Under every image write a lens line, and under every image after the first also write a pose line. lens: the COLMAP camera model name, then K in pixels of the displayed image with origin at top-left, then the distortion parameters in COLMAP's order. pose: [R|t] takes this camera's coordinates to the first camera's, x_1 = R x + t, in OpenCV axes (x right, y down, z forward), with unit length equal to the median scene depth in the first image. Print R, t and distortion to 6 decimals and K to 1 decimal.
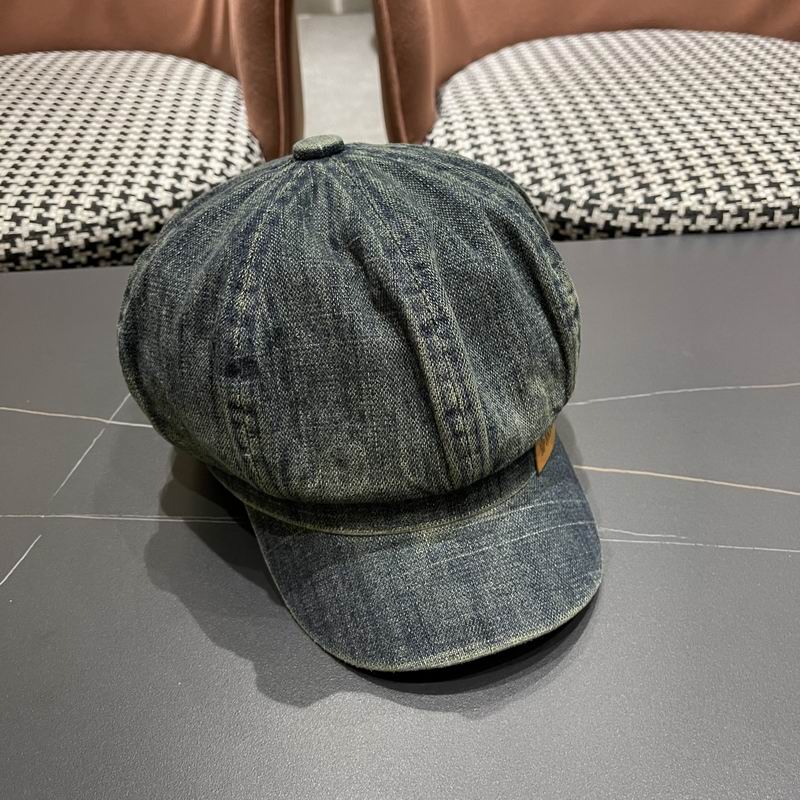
lens RADIAL K [[830.5, 0, 408.1], [0, 830.5, 401.1], [0, 0, 1]] dist [0.010910, 0.000000]
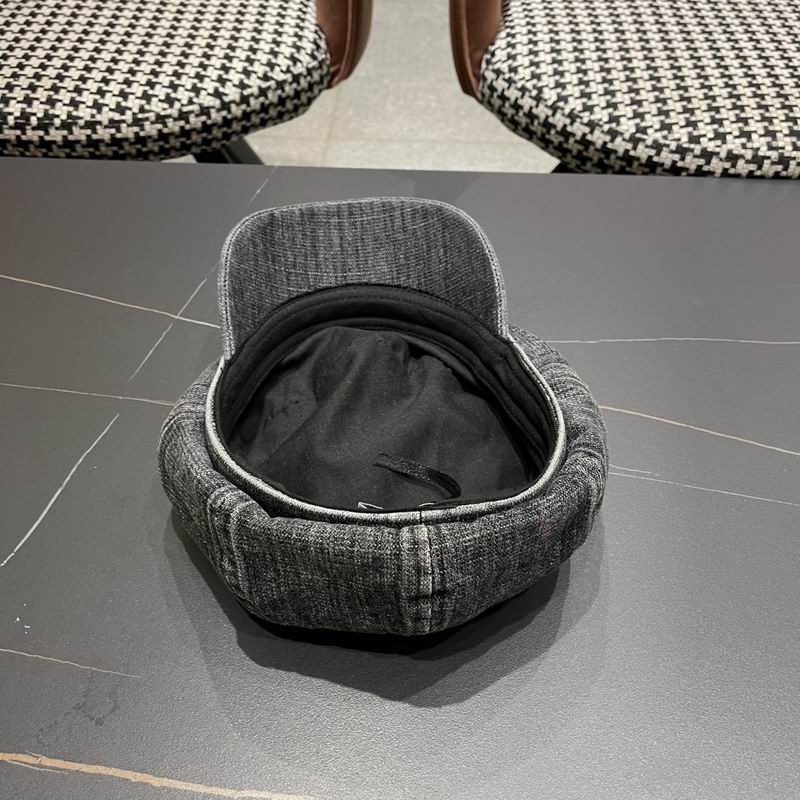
lens RADIAL K [[830.5, 0, 396.1], [0, 830.5, 402.3], [0, 0, 1]] dist [0.010910, 0.000000]
pose [[0.993089, 0.102705, -0.056805, 0.014075], [-0.091985, 0.981690, 0.166801, -0.056445], [0.072896, -0.160423, 0.984353, -0.092964]]
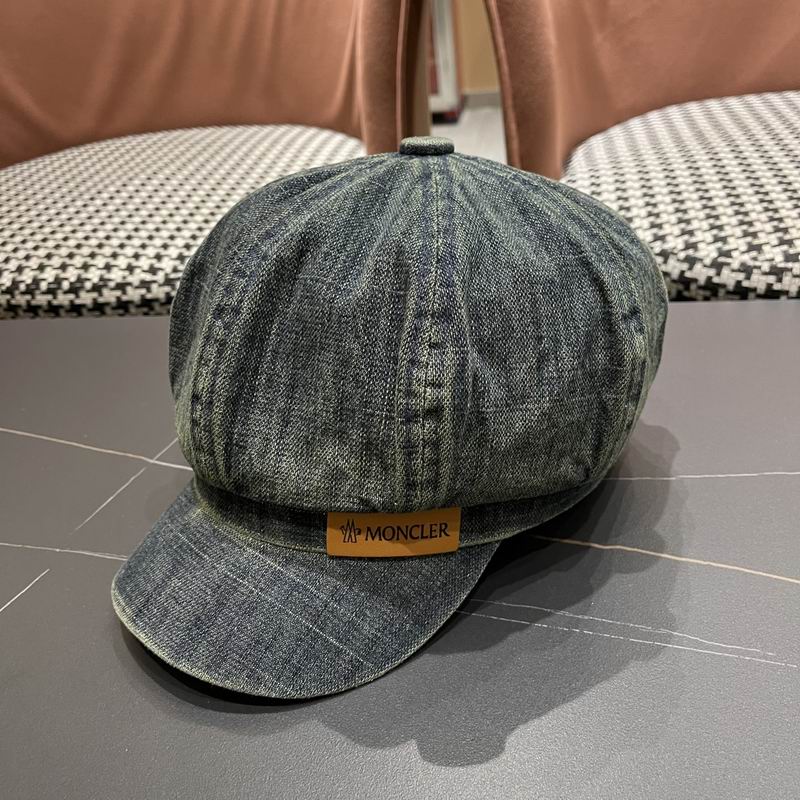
lens RADIAL K [[830.5, 0, 396.4], [0, 830.5, 403.1], [0, 0, 1]] dist [0.010910, 0.000000]
pose [[0.972312, 0.054274, -0.227297, 0.092579], [-0.077883, 0.992309, -0.096218, 0.020578], [0.220327, 0.111257, 0.969060, 0.088886]]
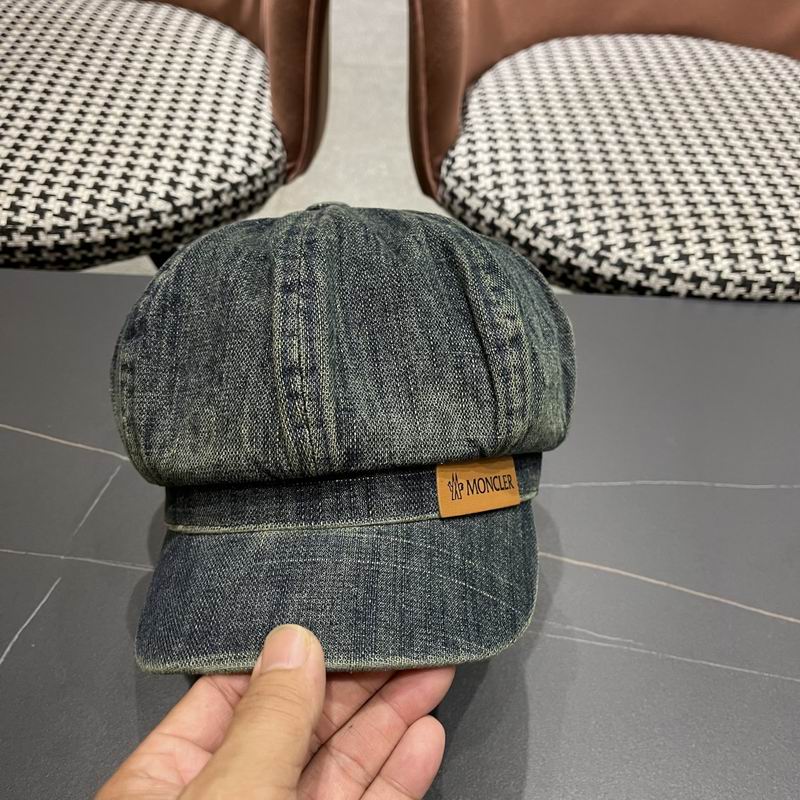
lens RADIAL K [[830.5, 0, 397.2], [0, 830.5, 403.2], [0, 0, 1]] dist [0.010910, 0.000000]
pose [[0.994914, 0.100442, 0.007558, -0.018705], [-0.100615, 0.987507, 0.121267, -0.150833], [0.004717, -0.121411, 0.992591, -0.037819]]
